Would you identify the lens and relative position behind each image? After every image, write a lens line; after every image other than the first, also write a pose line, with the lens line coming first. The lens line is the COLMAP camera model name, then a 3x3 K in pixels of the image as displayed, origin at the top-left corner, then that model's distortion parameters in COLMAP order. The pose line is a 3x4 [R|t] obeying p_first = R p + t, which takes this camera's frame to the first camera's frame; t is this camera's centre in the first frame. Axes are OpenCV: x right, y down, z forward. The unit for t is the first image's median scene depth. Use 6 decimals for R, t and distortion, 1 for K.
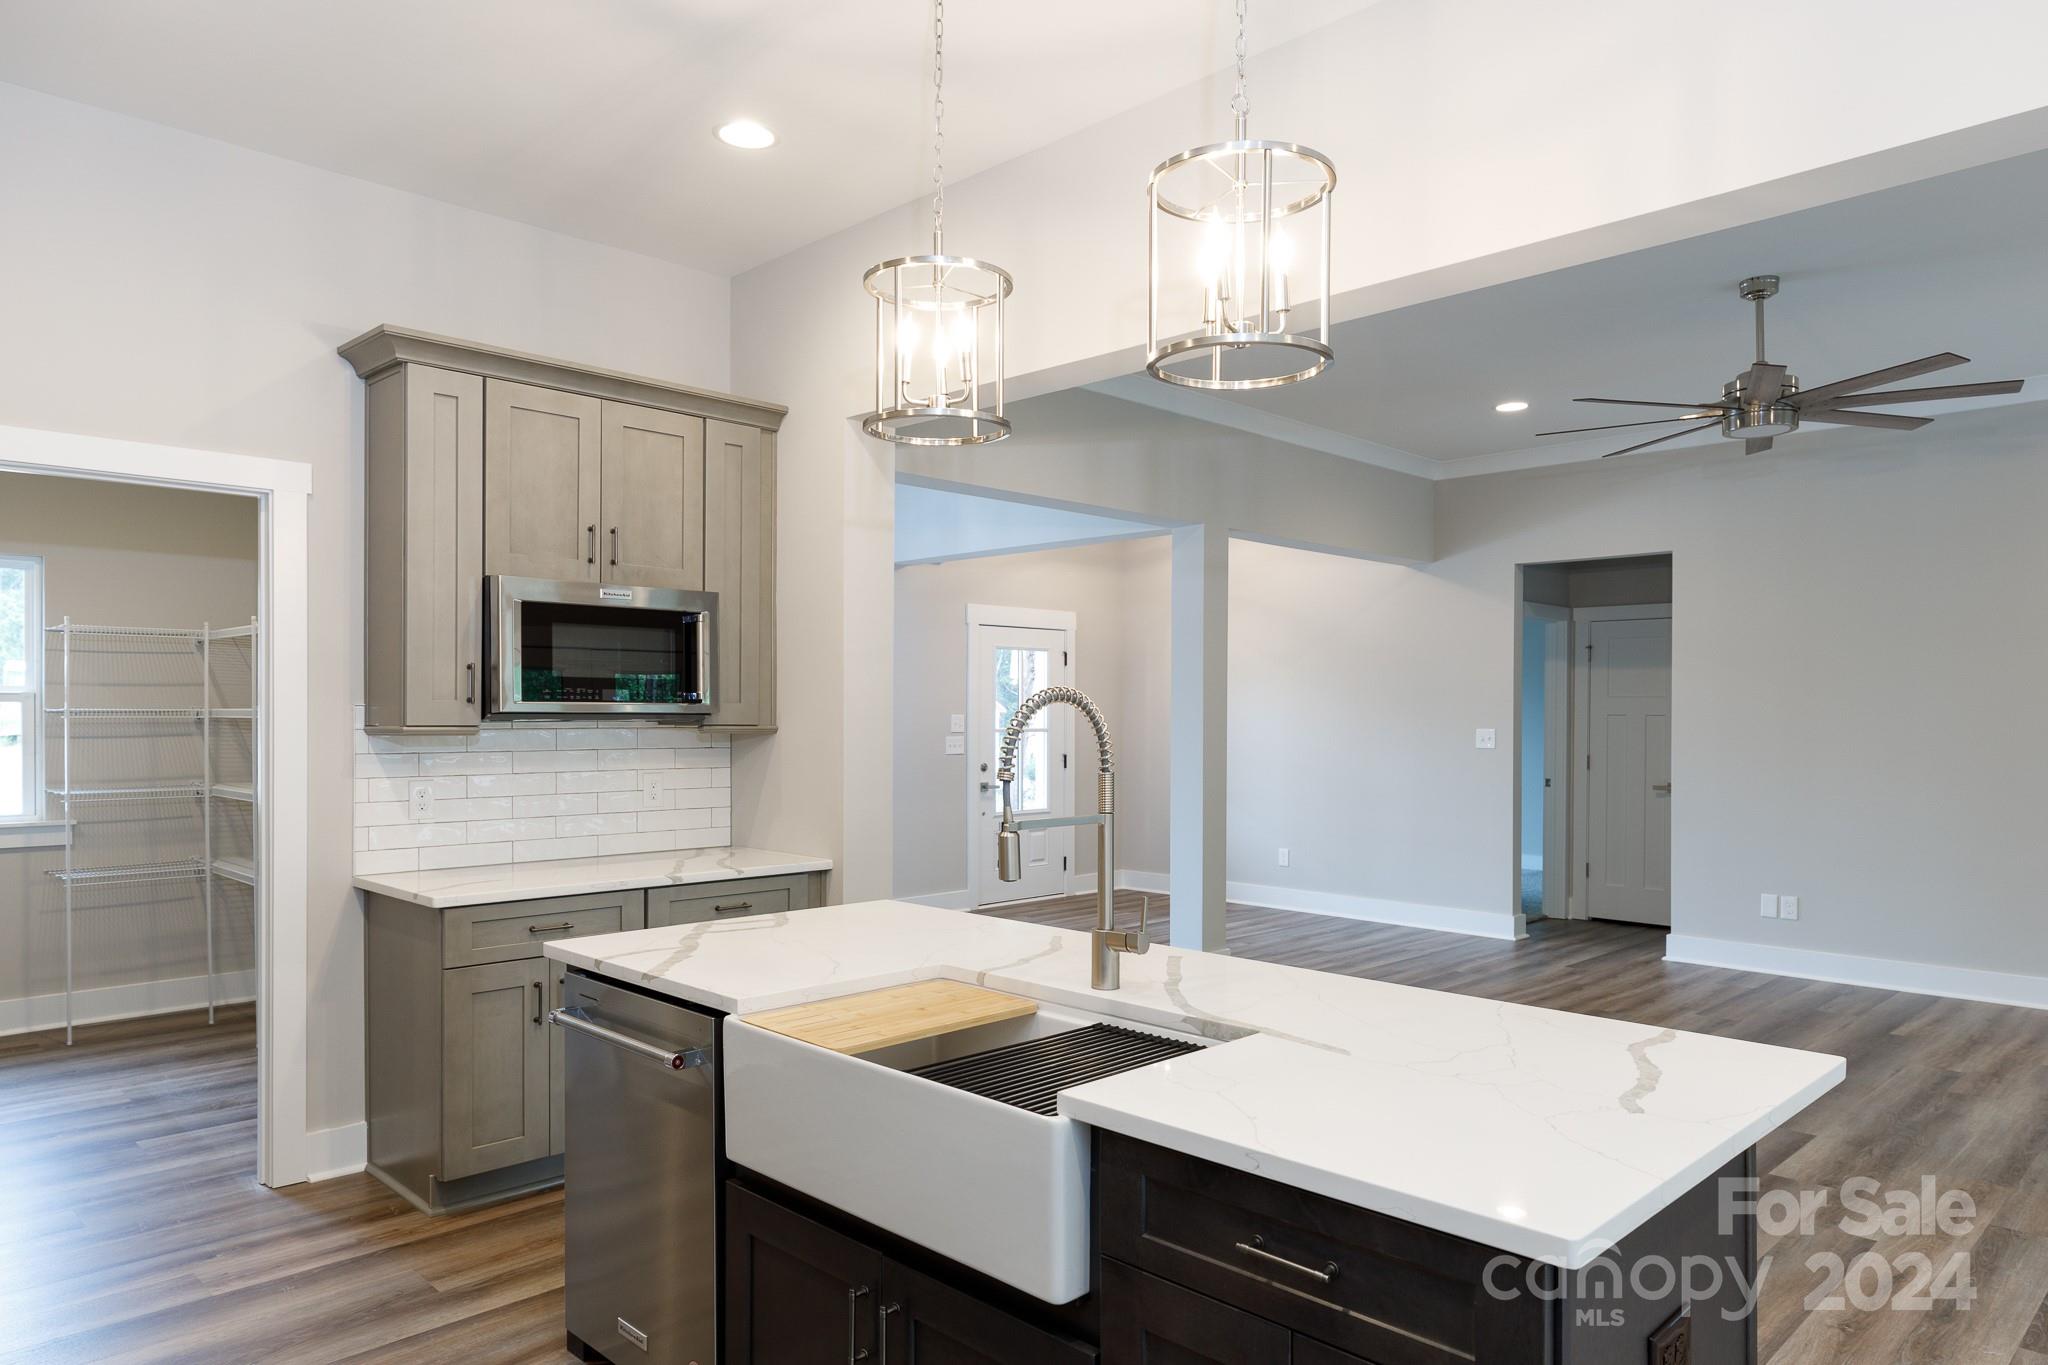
lens RADIAL K [[1297.8, 0, 1037.3], [0, 1297.8, 737.5], [0, 0, 1]] dist [-0.000887, 0.005890]
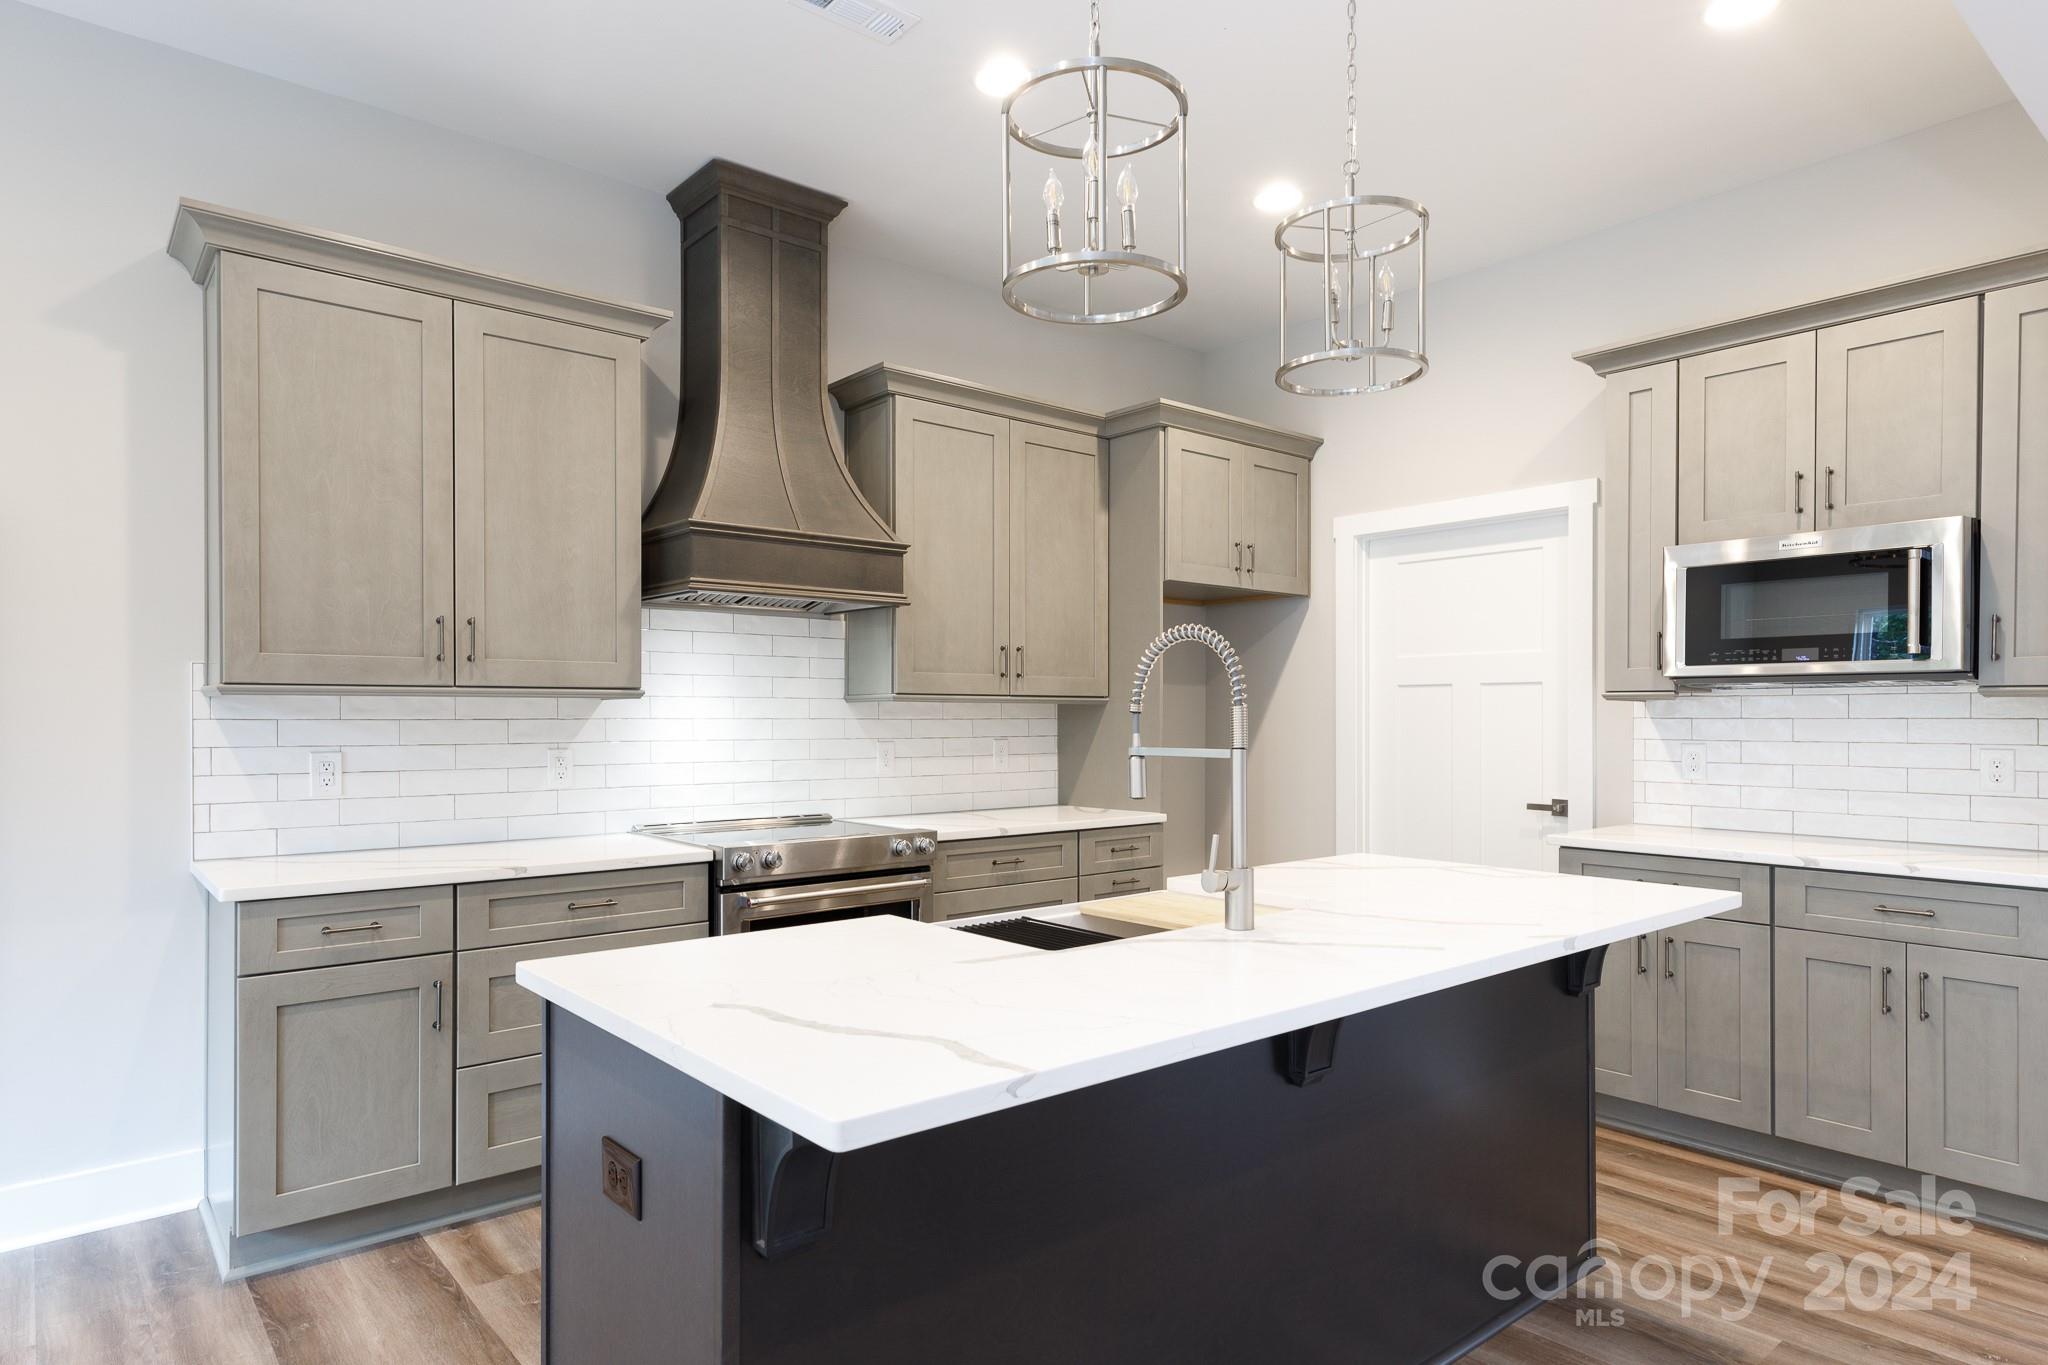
lens RADIAL K [[1186.9, 0, 1020.6], [0, 1186.9, 720.2], [0, 0, 1]] dist [0.003984, 0.000777]
pose [[-0.079654, -0.002460, -0.996820, 0.544748], [-0.018362, 0.999831, -0.001000, 0.024041], [0.996653, 0.018224, -0.079686, 0.519052]]
